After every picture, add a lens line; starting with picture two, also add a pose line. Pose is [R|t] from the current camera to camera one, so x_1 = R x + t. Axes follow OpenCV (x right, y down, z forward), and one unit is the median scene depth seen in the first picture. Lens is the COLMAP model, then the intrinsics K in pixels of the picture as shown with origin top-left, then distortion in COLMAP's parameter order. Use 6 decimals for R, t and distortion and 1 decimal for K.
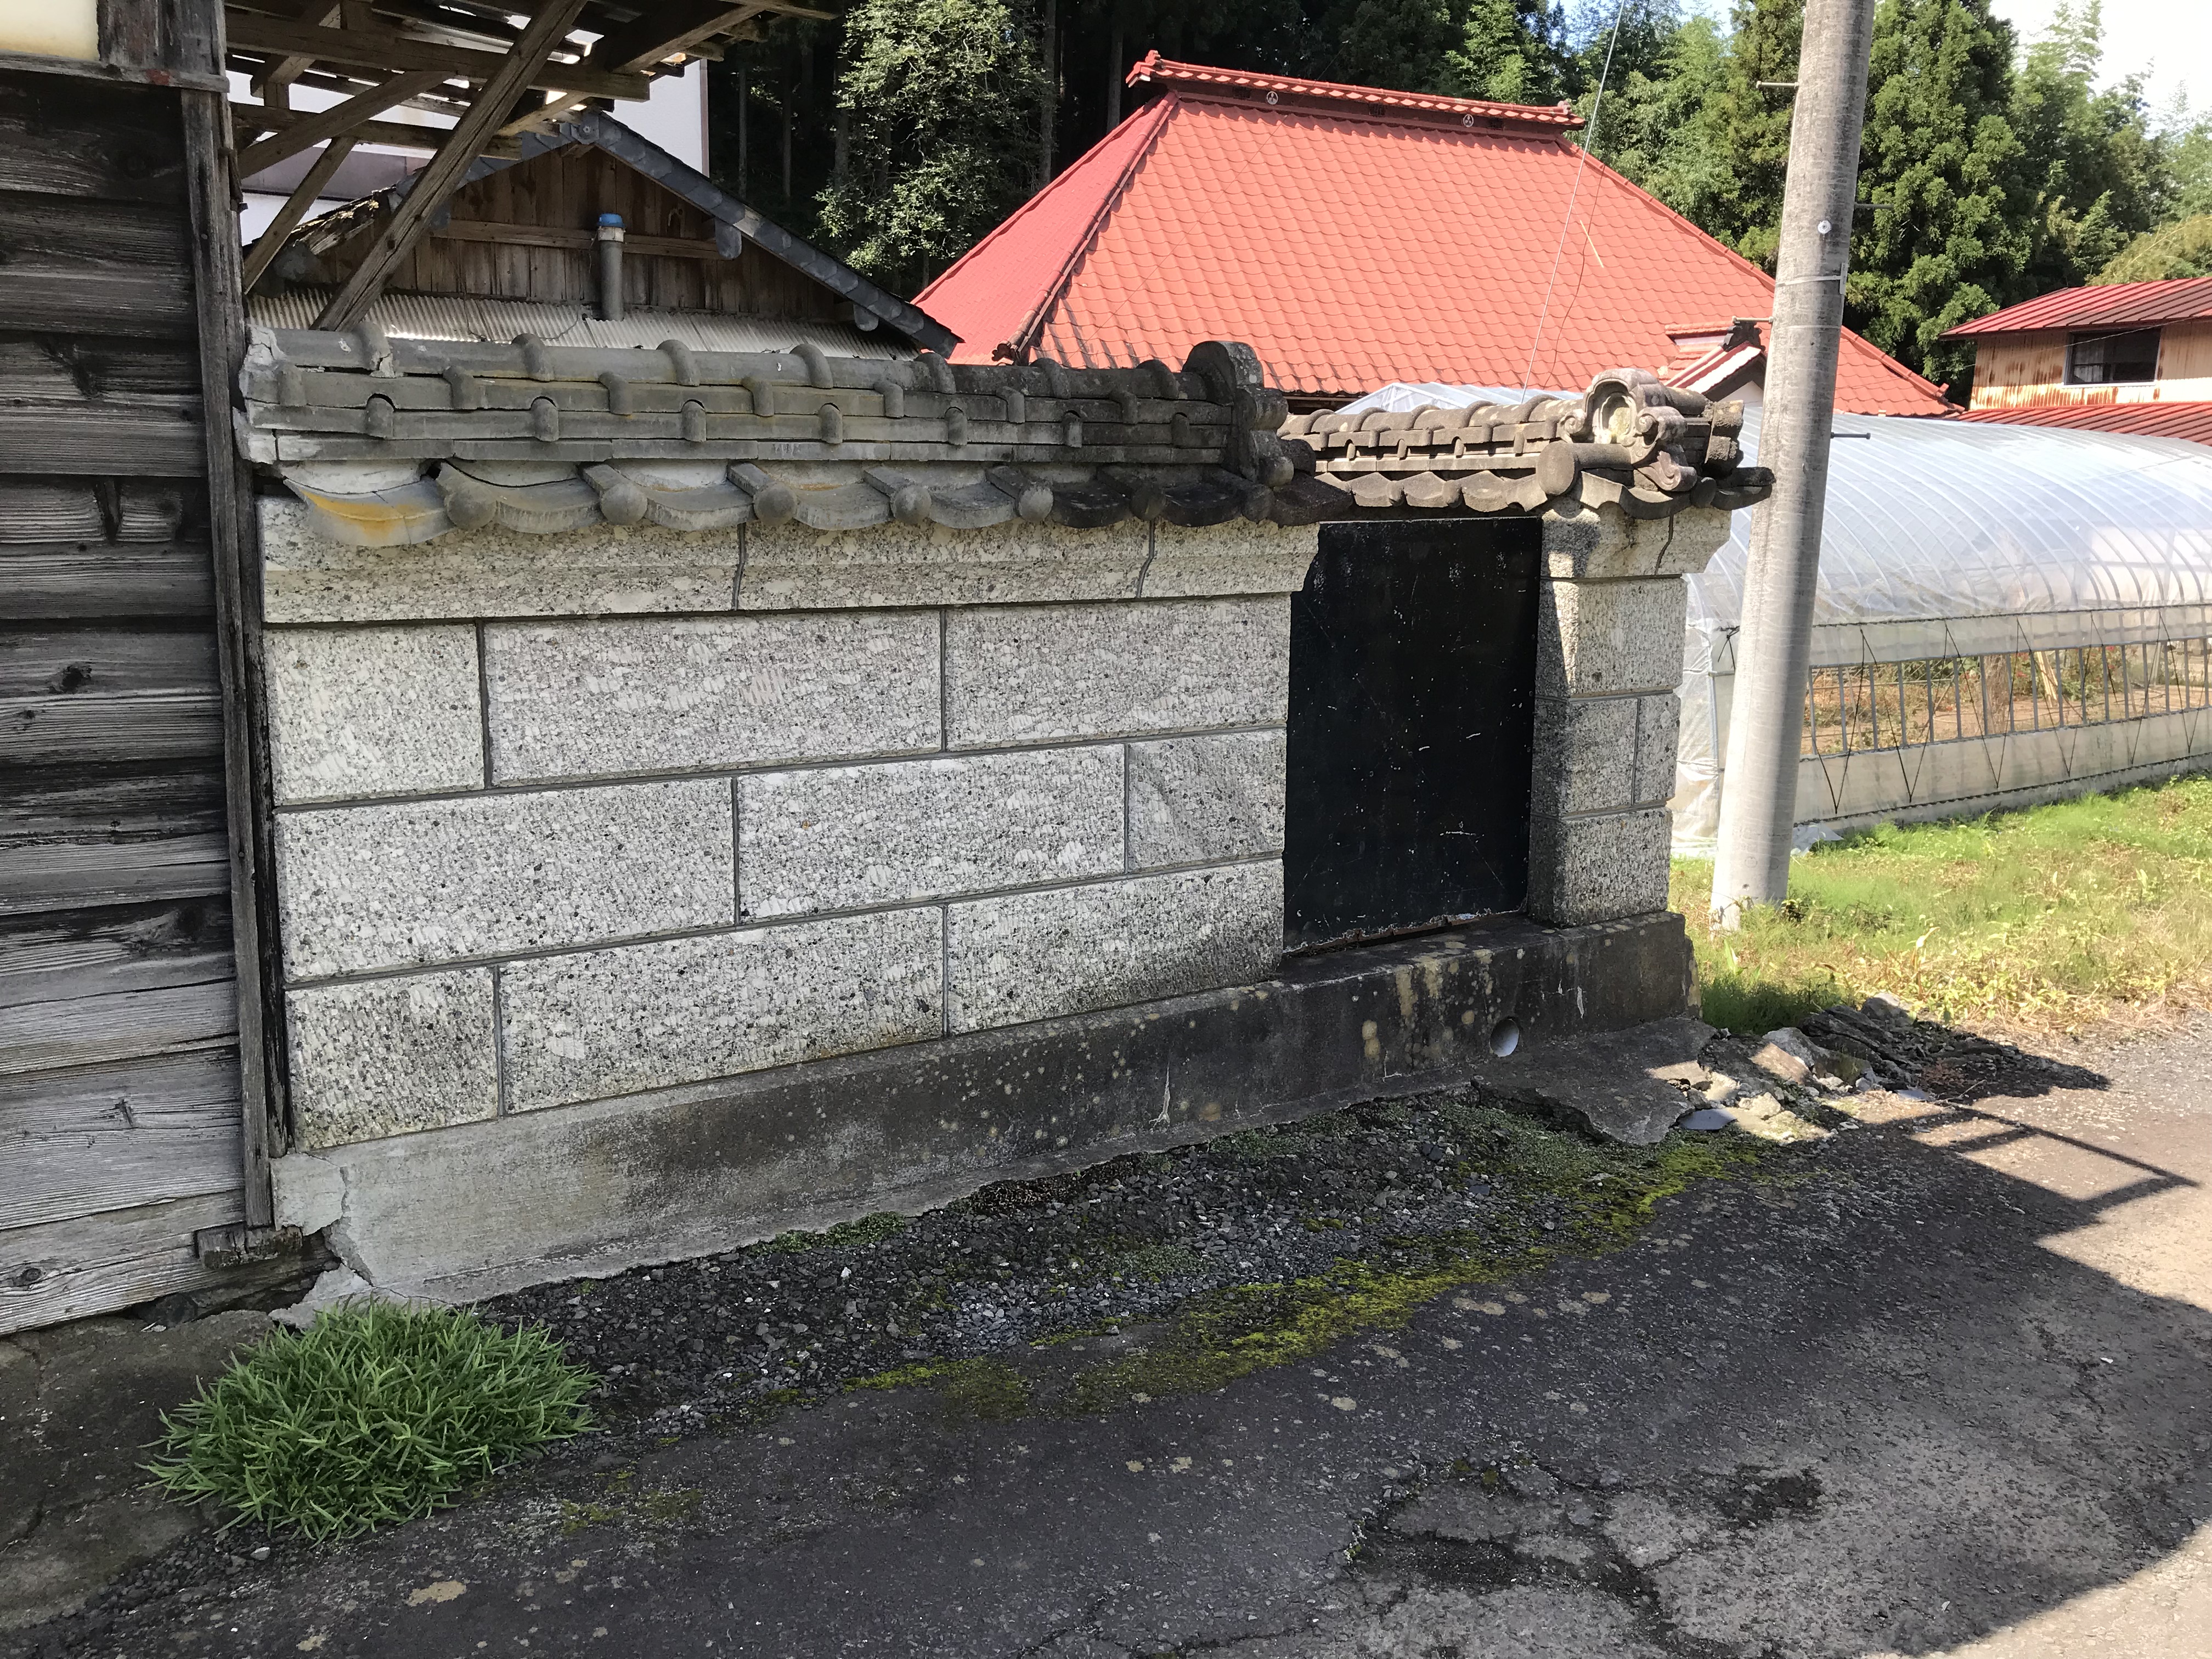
lens RADIAL K [[1801.4, 0, 1139.4], [0, 1801.4, 798.4], [0, 0, 1]] dist [0.169256, -0.295186]
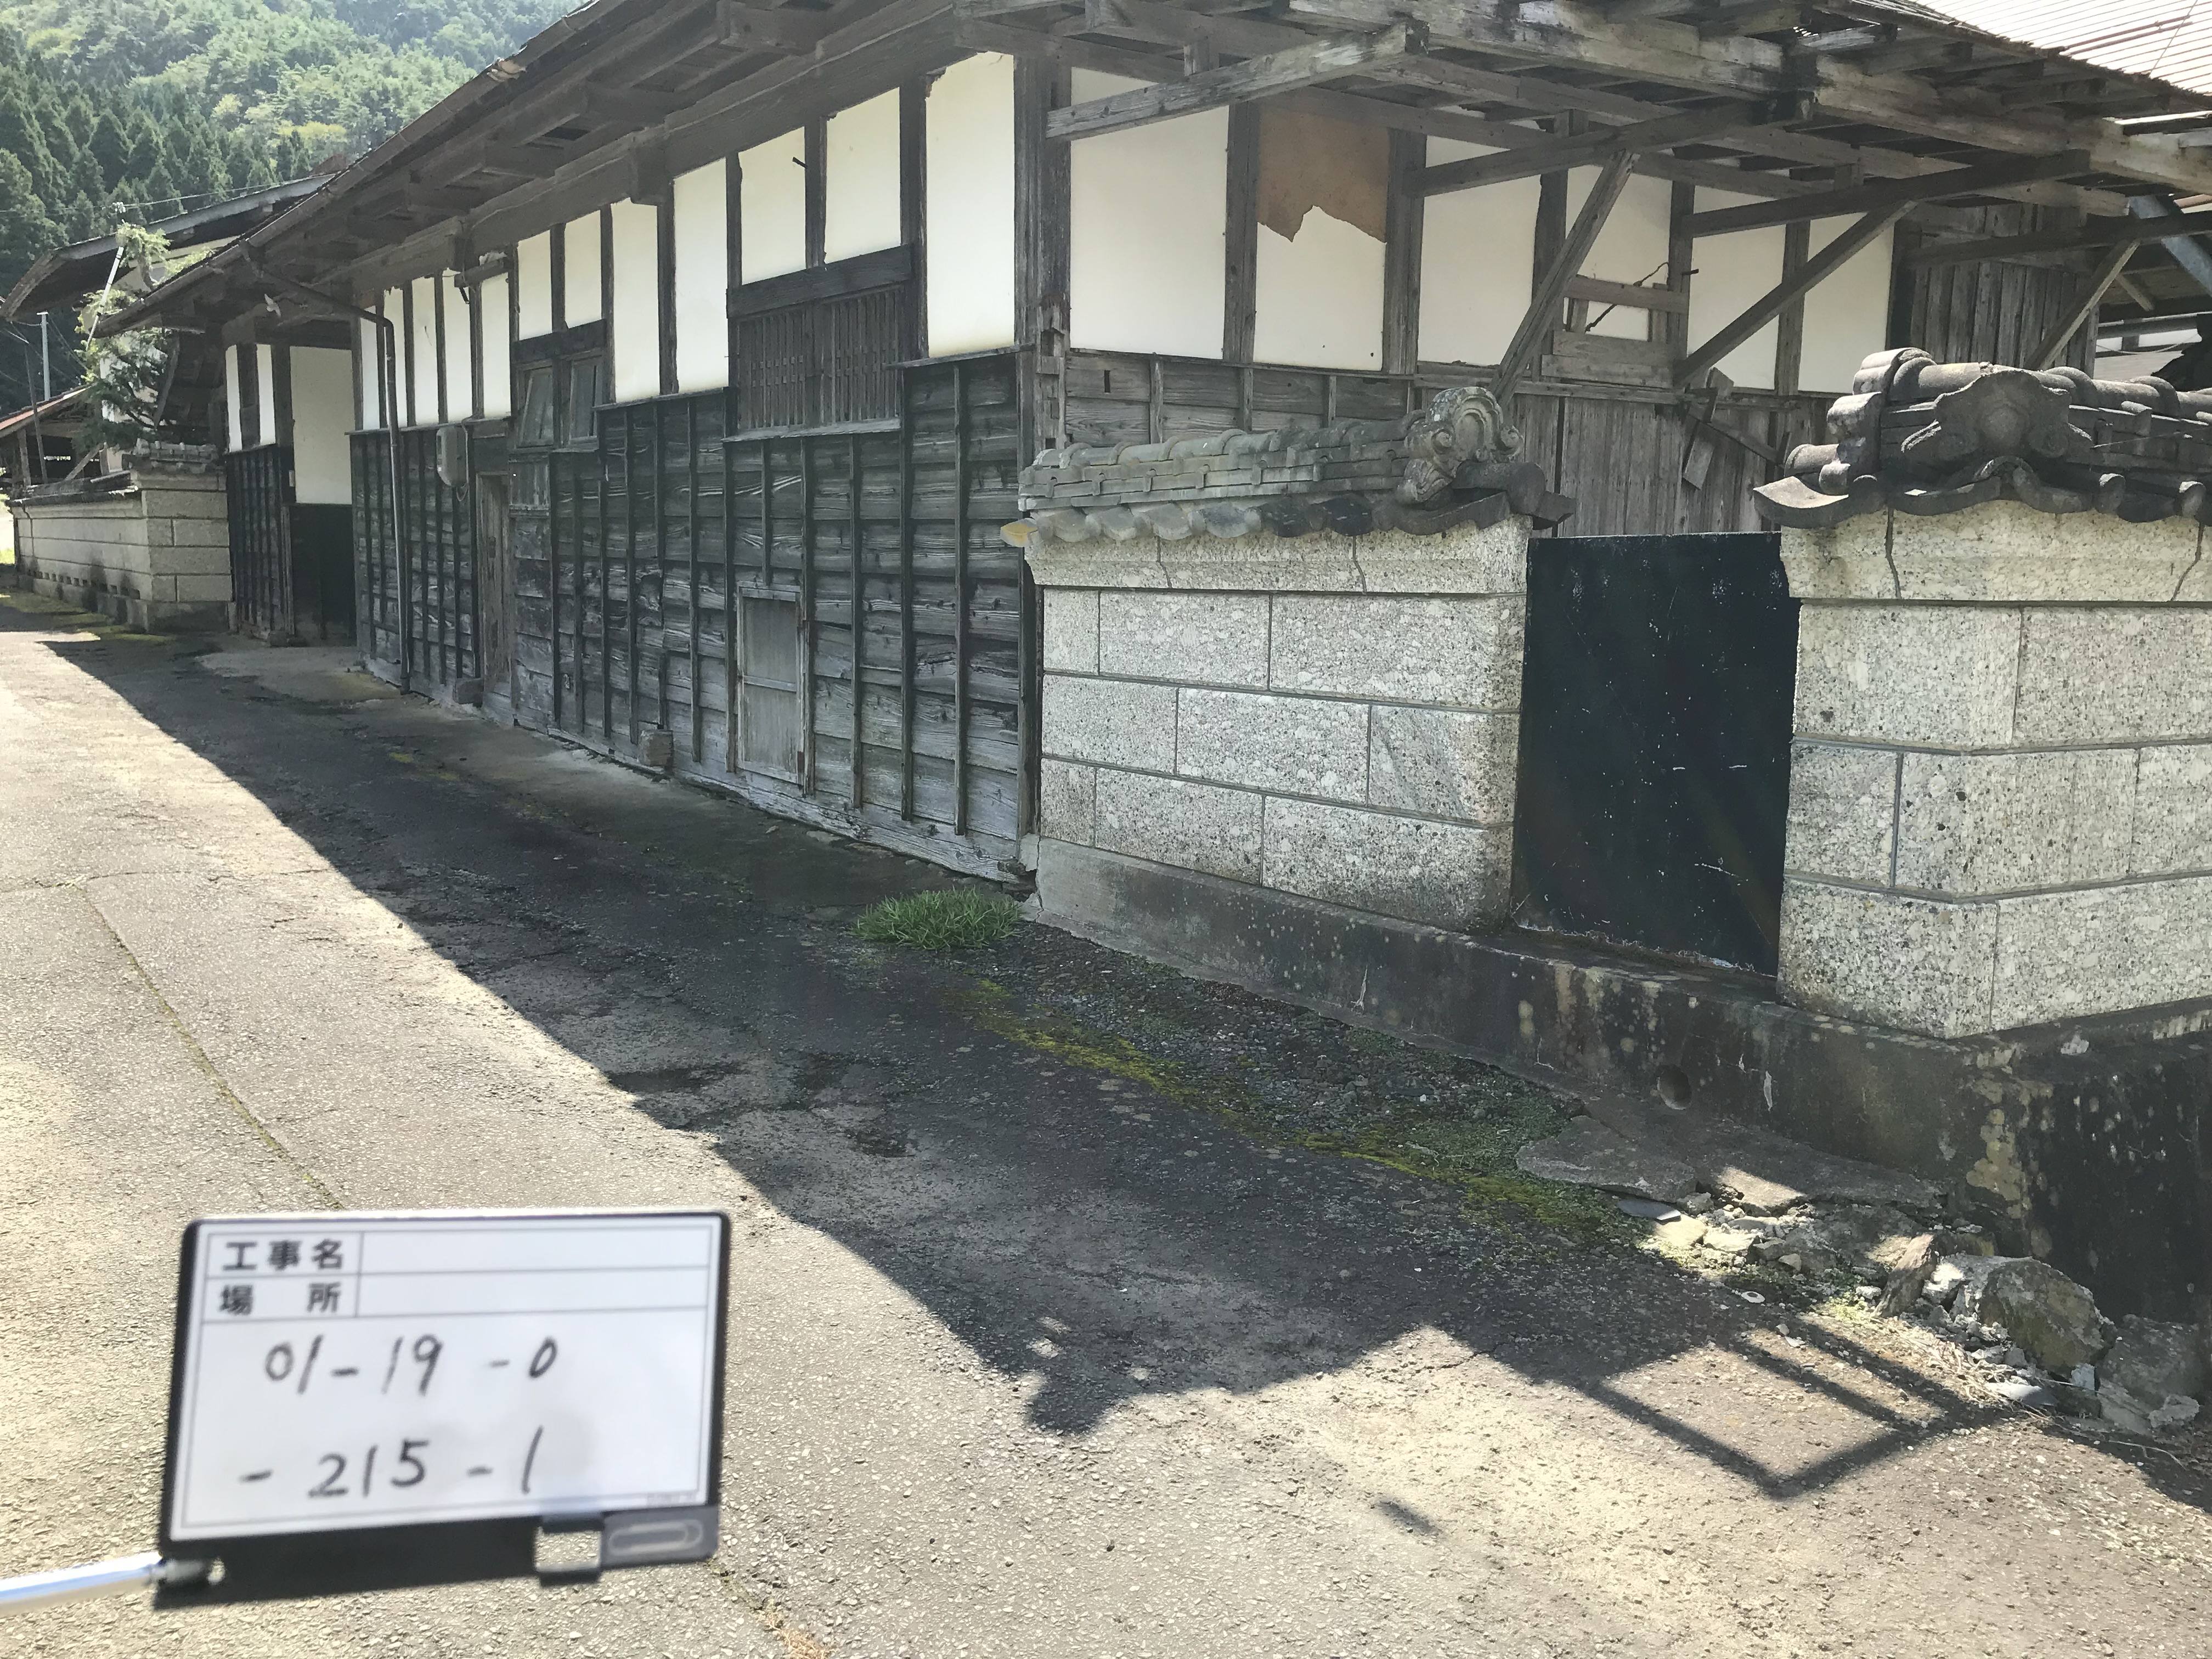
lens RADIAL K [[1802.4, 0, 1117.1], [0, 1802.4, 825.5], [0, 0, 1]] dist [0.036751, -0.042370]
pose [[0.046261, 0.124684, -0.991117, 1.361135], [-0.192768, 0.974645, 0.113614, -0.061874], [0.980153, 0.185800, 0.069123, 0.789538]]
